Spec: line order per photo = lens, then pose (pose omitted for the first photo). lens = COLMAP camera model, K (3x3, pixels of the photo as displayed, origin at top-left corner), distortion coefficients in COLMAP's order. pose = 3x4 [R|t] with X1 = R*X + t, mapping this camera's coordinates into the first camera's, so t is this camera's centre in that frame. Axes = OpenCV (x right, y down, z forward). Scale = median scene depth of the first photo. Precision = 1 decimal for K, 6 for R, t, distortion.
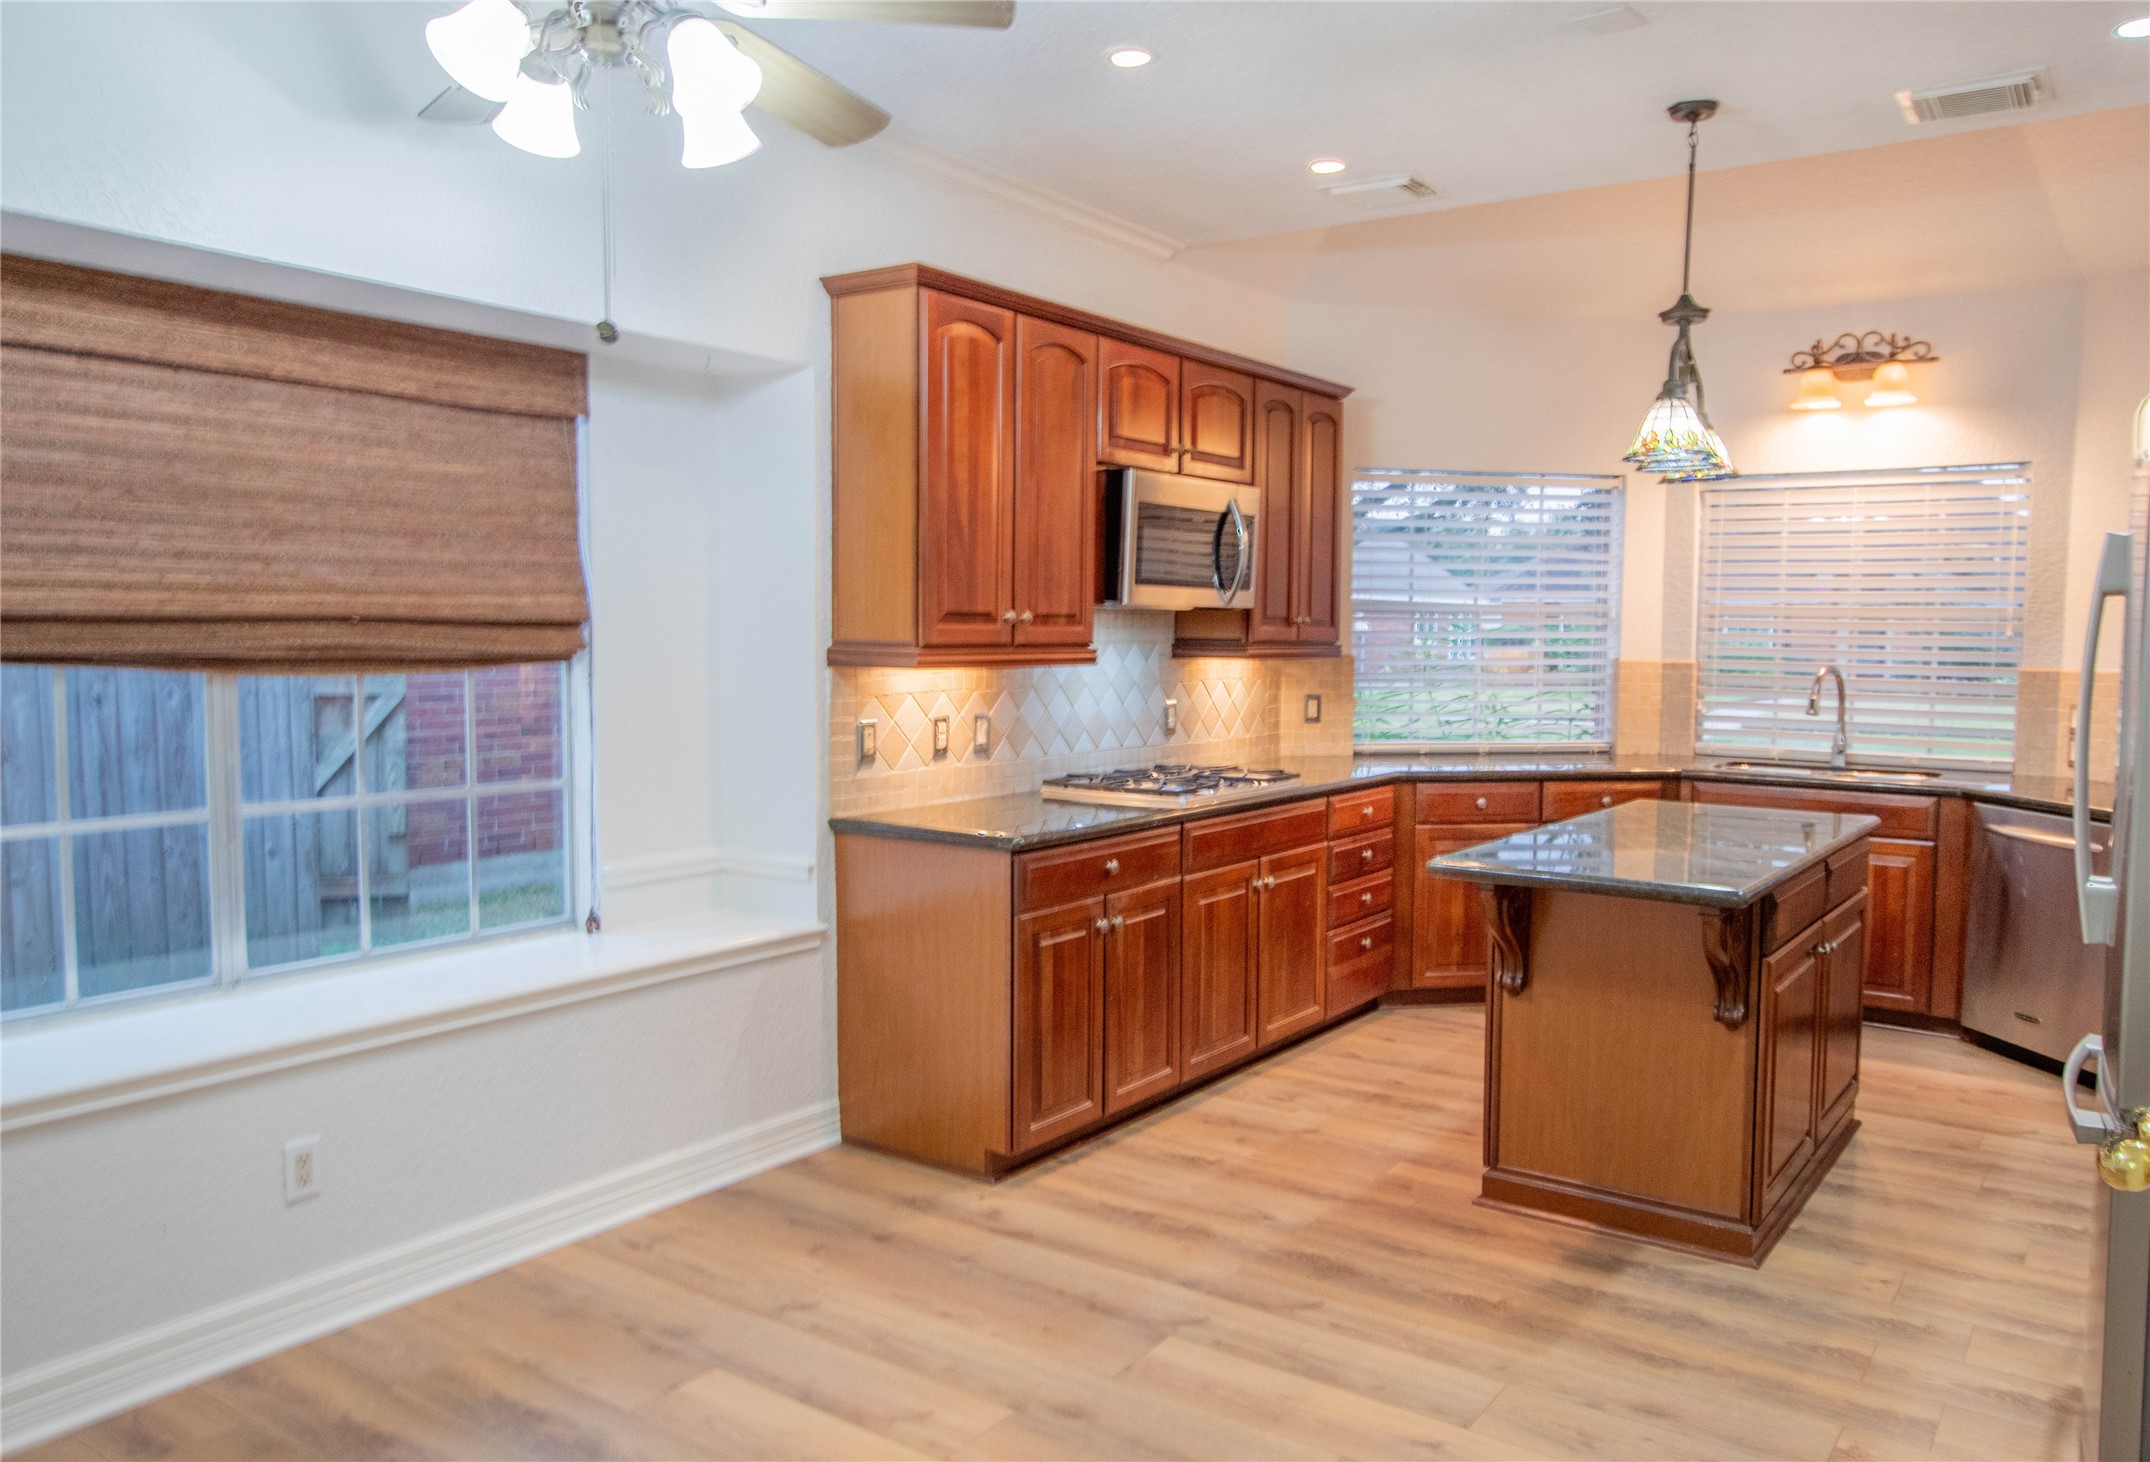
lens RADIAL K [[1506.1, 0, 1075.0], [0, 1506.1, 731.0], [0, 0, 1]] dist [0.001855, 0.001748]
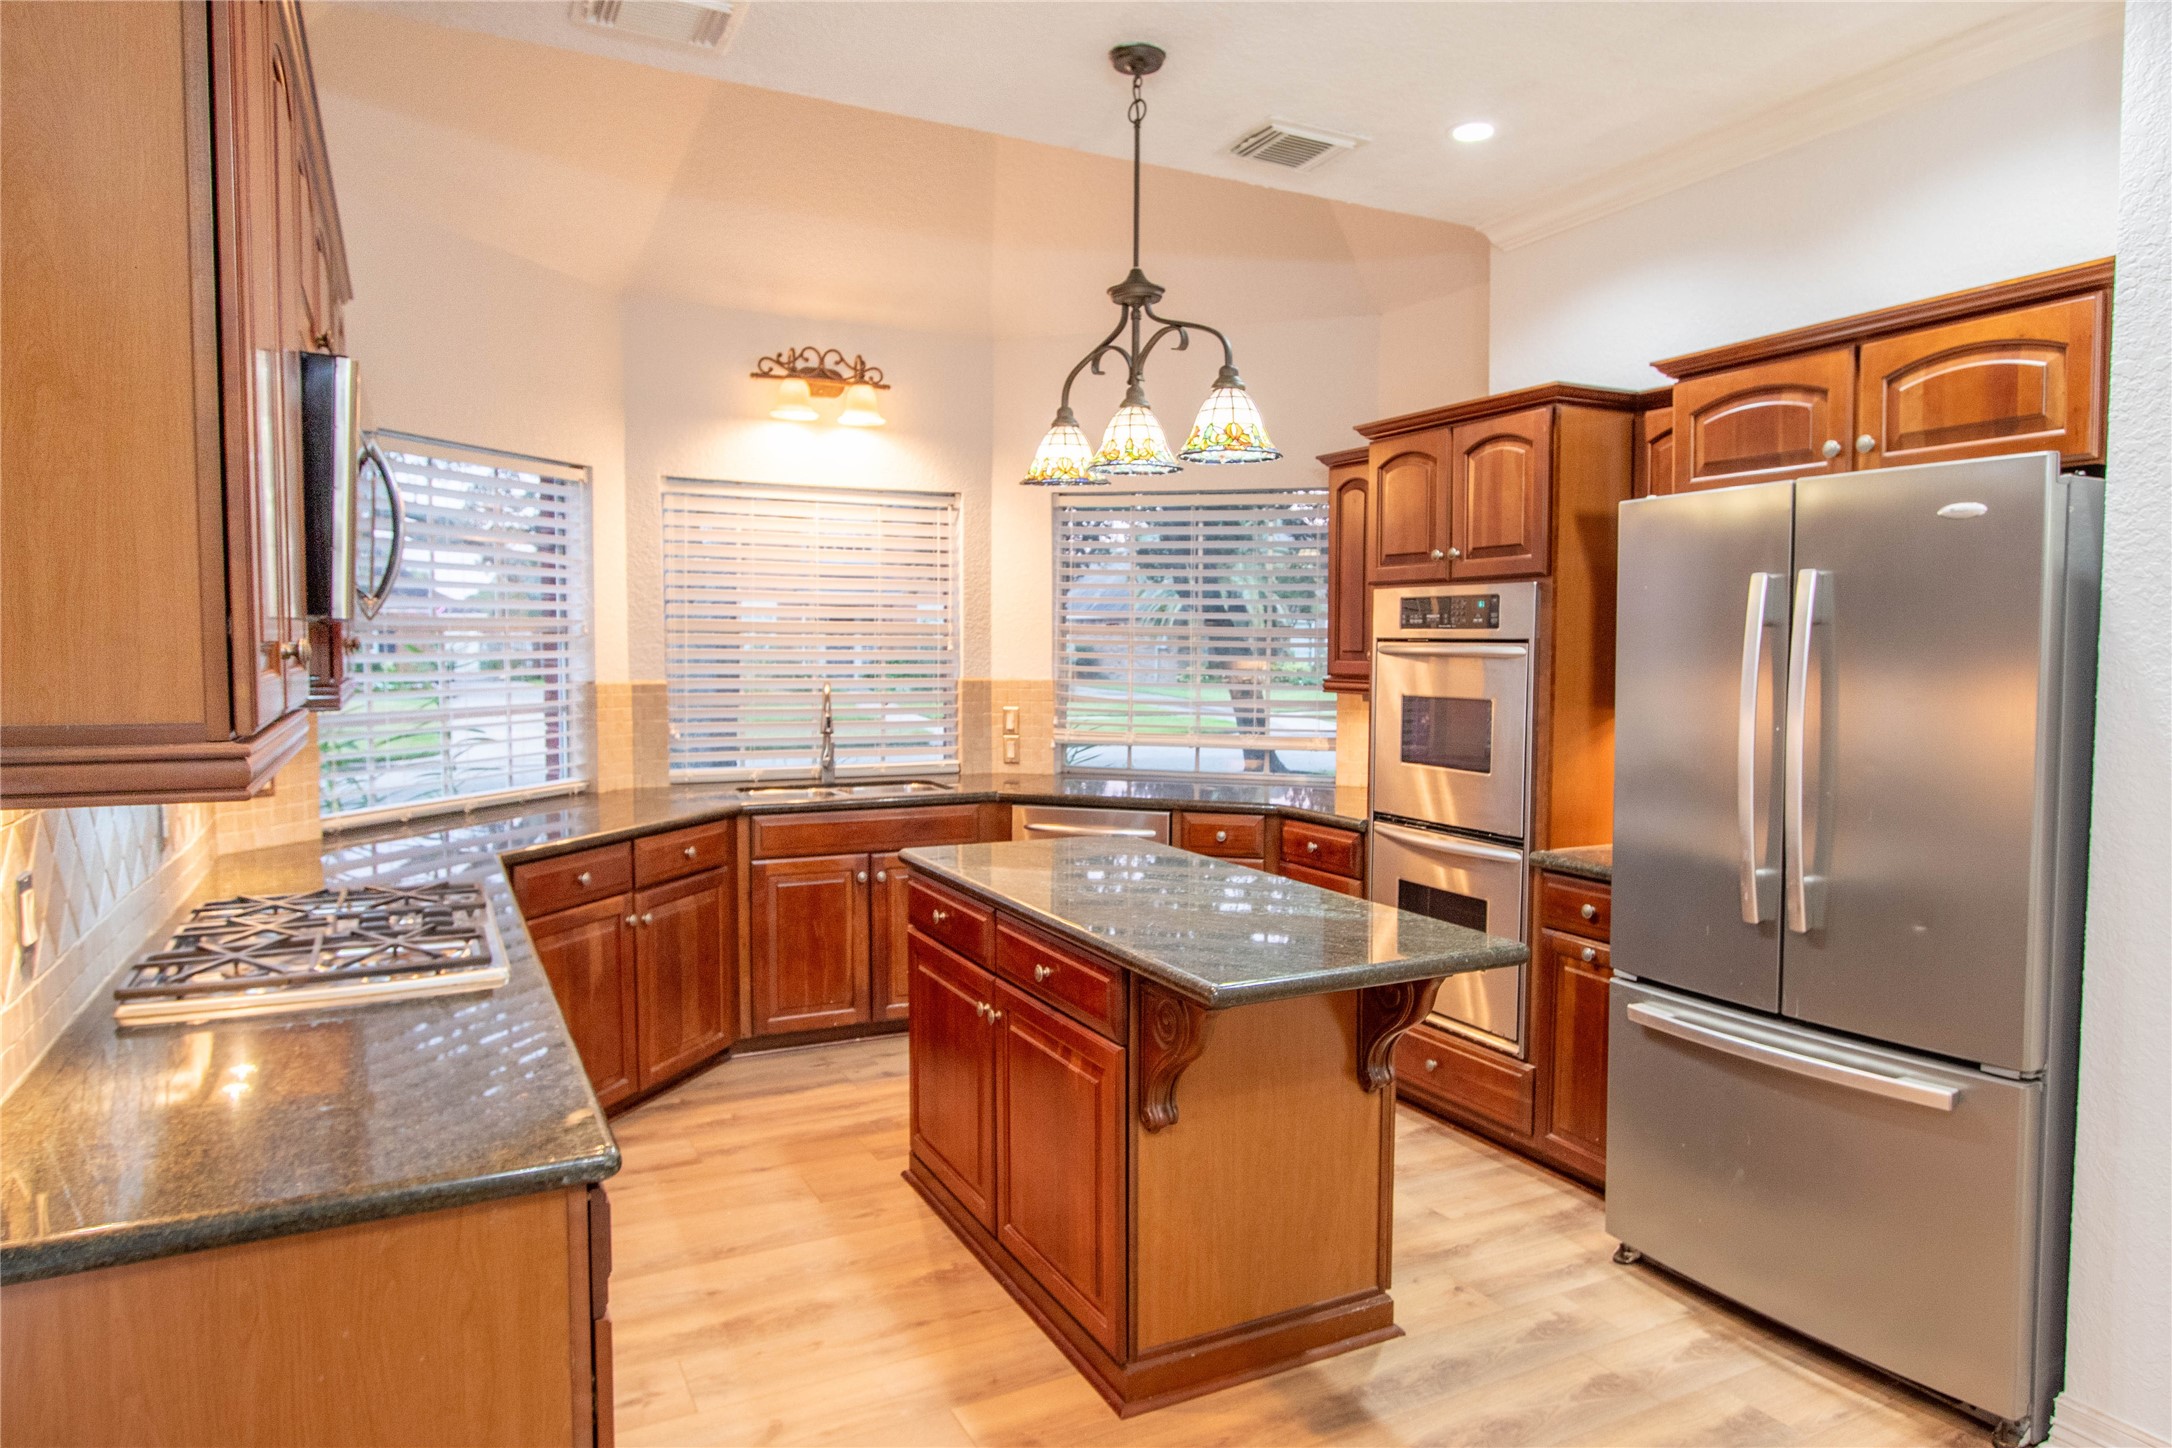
lens RADIAL K [[1342.7, 0, 1086.0], [0, 1342.7, 724.0], [0, 0, 1]] dist [-0.009583, 0.002432]
pose [[0.456490, -0.063967, 0.887426, -0.245562], [0.063546, 0.997209, 0.039192, -0.047611], [-0.887456, 0.038502, 0.459281, 0.533961]]
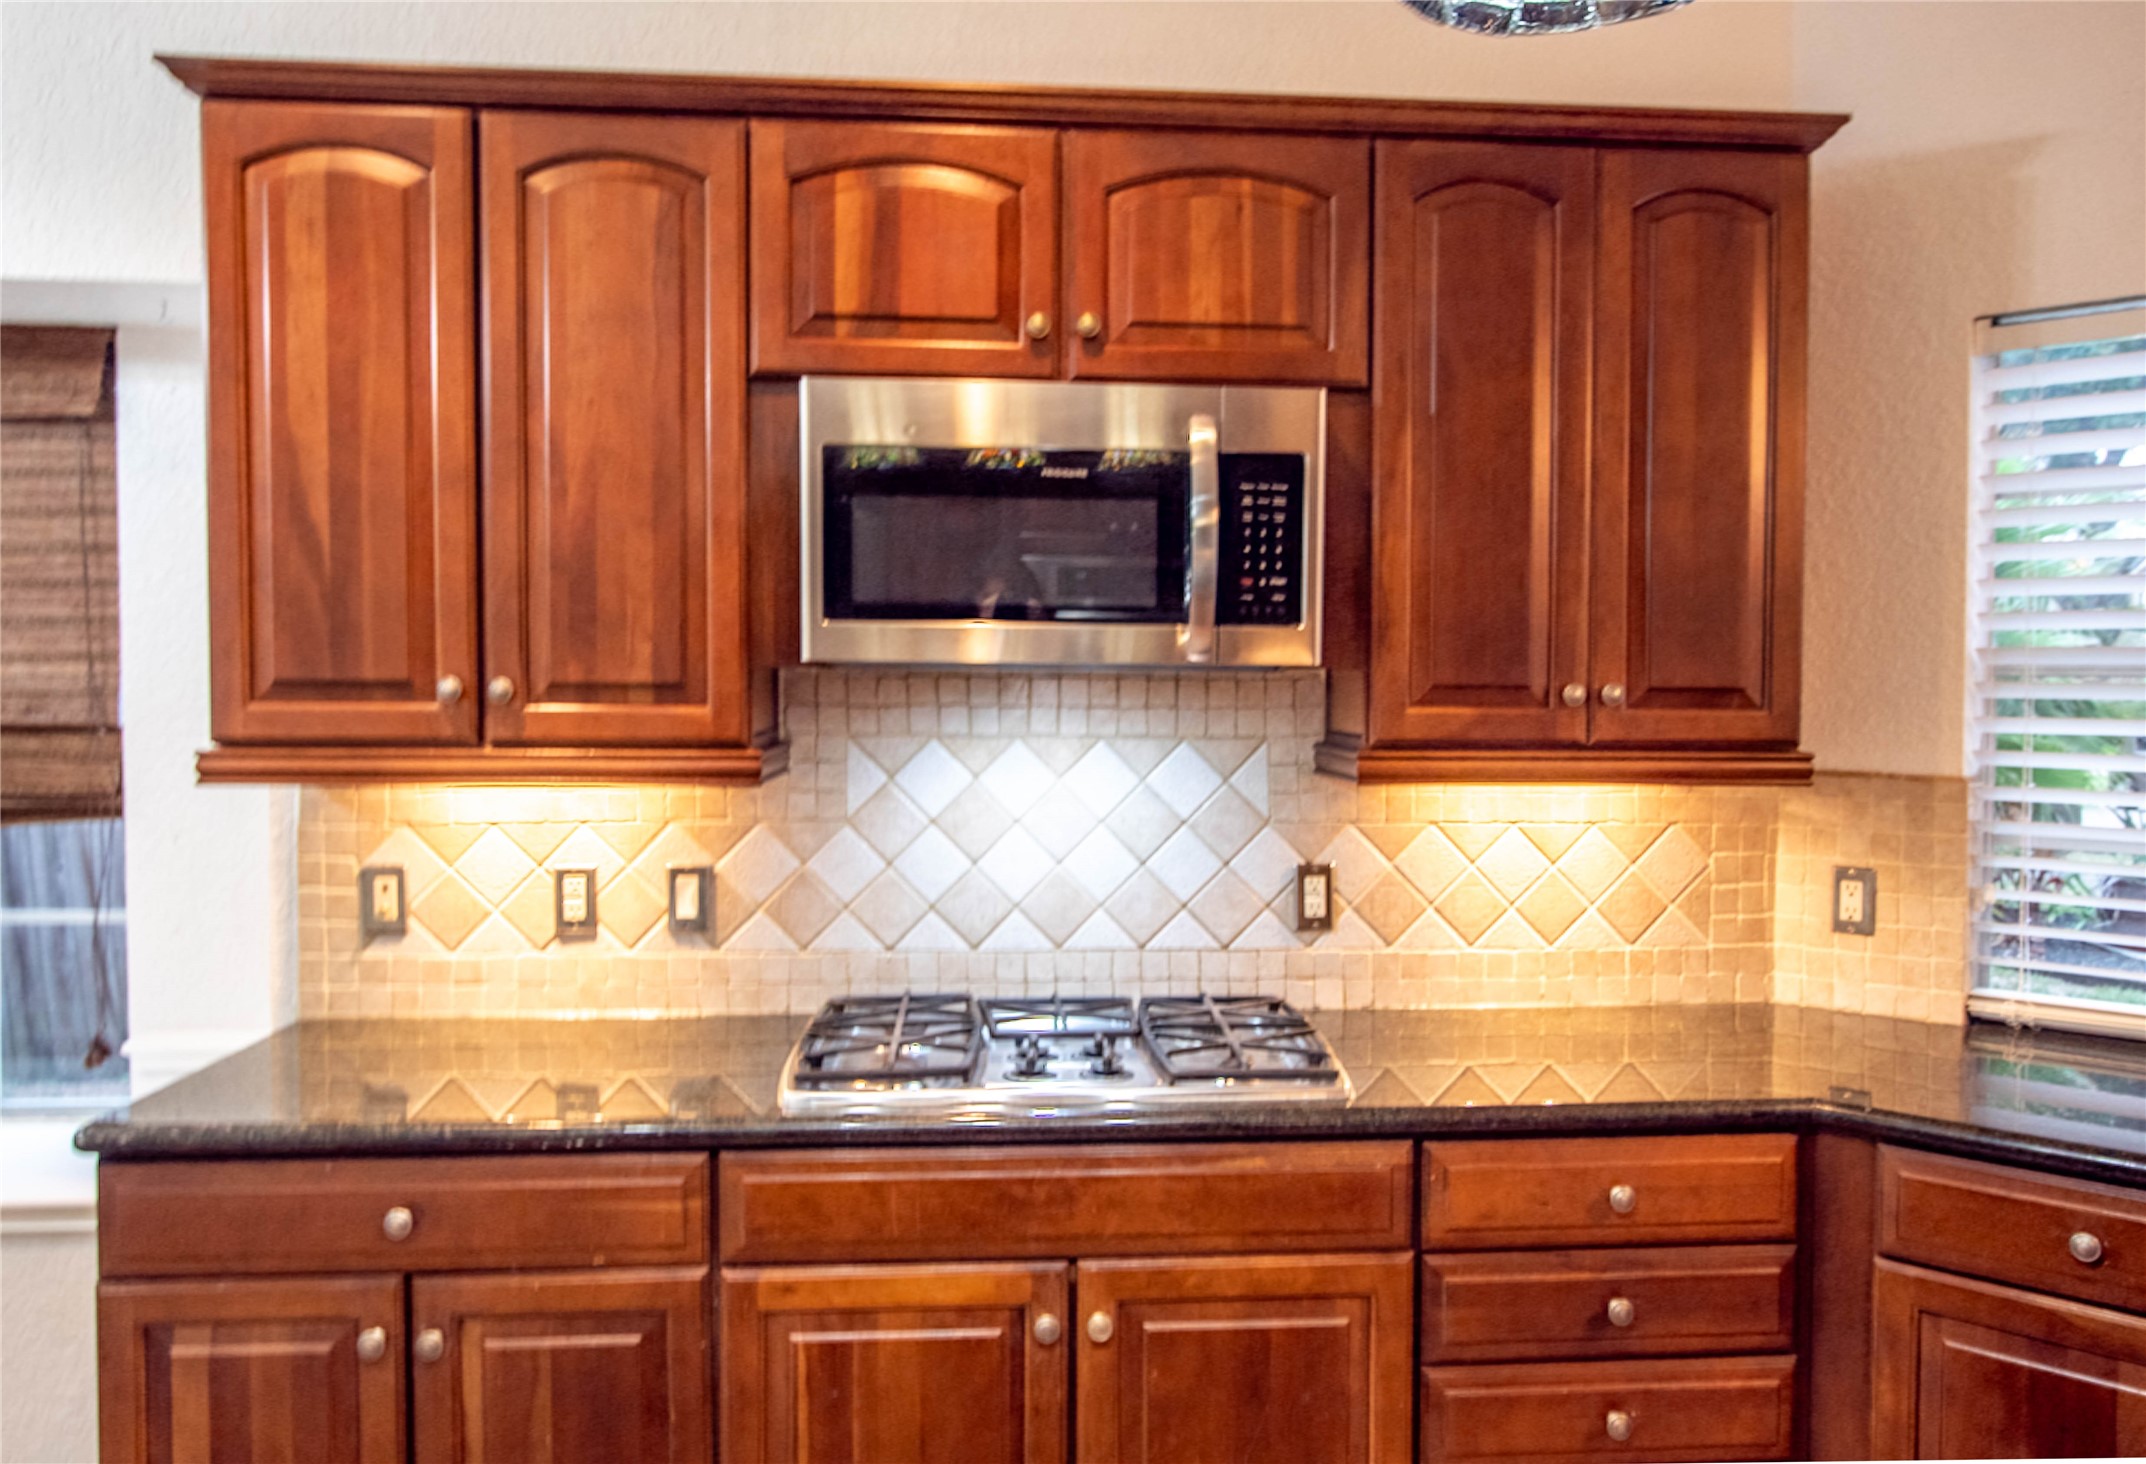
lens RADIAL K [[1479.8, 0, 1072.7], [0, 1479.8, 752.6], [0, 0, 1]] dist [-0.002986, 0.001172]
pose [[0.651374, 0.019679, -0.758502, 0.422271], [-0.052843, 0.998413, -0.019477, -0.047160], [0.756914, 0.052768, 0.651380, 0.715781]]
